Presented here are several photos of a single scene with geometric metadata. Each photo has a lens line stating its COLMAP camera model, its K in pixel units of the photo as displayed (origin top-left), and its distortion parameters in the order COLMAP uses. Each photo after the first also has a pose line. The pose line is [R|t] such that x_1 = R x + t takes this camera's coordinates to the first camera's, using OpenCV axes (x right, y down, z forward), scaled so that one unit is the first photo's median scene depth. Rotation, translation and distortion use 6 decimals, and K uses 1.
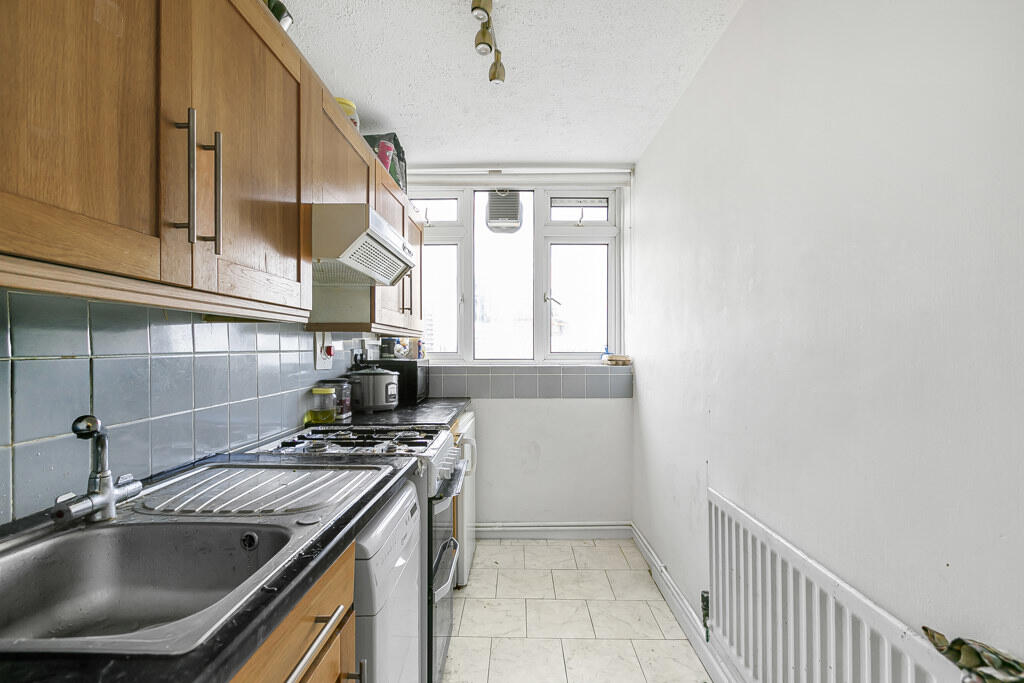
lens RADIAL K [[463.4, 0, 512.0], [0, 463.4, 341.5], [0, 0, 1]] dist [0.001763, 0.000195]
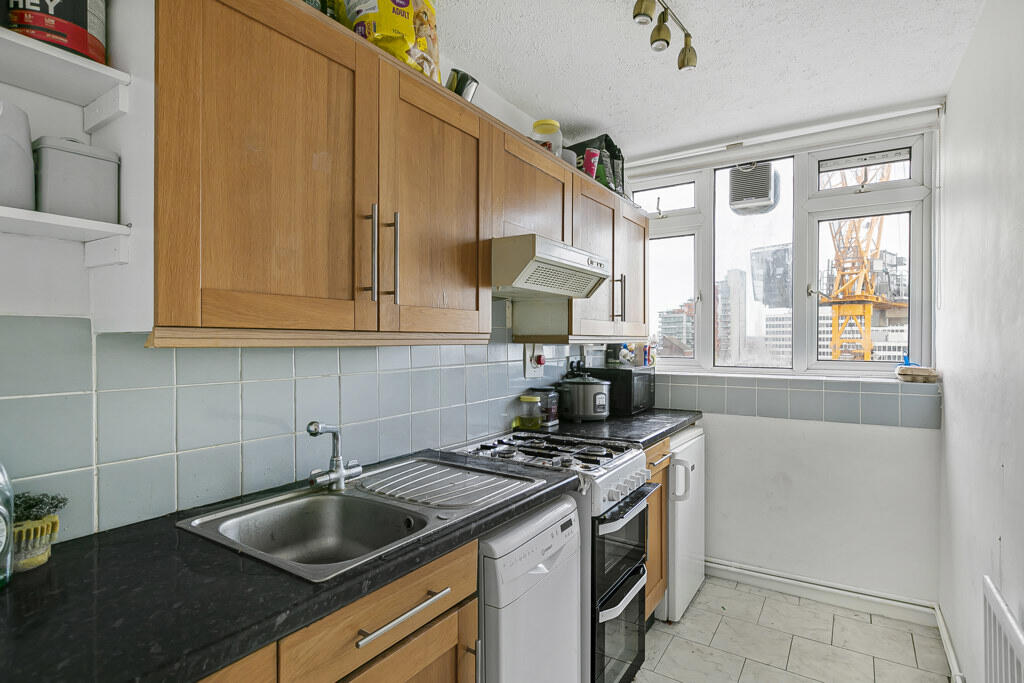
lens RADIAL K [[526.4, 0, 507.9], [0, 526.4, 329.4], [0, 0, 1]] dist [-0.001068, 0.000338]
pose [[0.840913, -0.009435, -0.541087, 0.205381], [0.008381, 0.999955, -0.004410, -0.047641], [0.541105, -0.000826, 0.840955, -0.044993]]
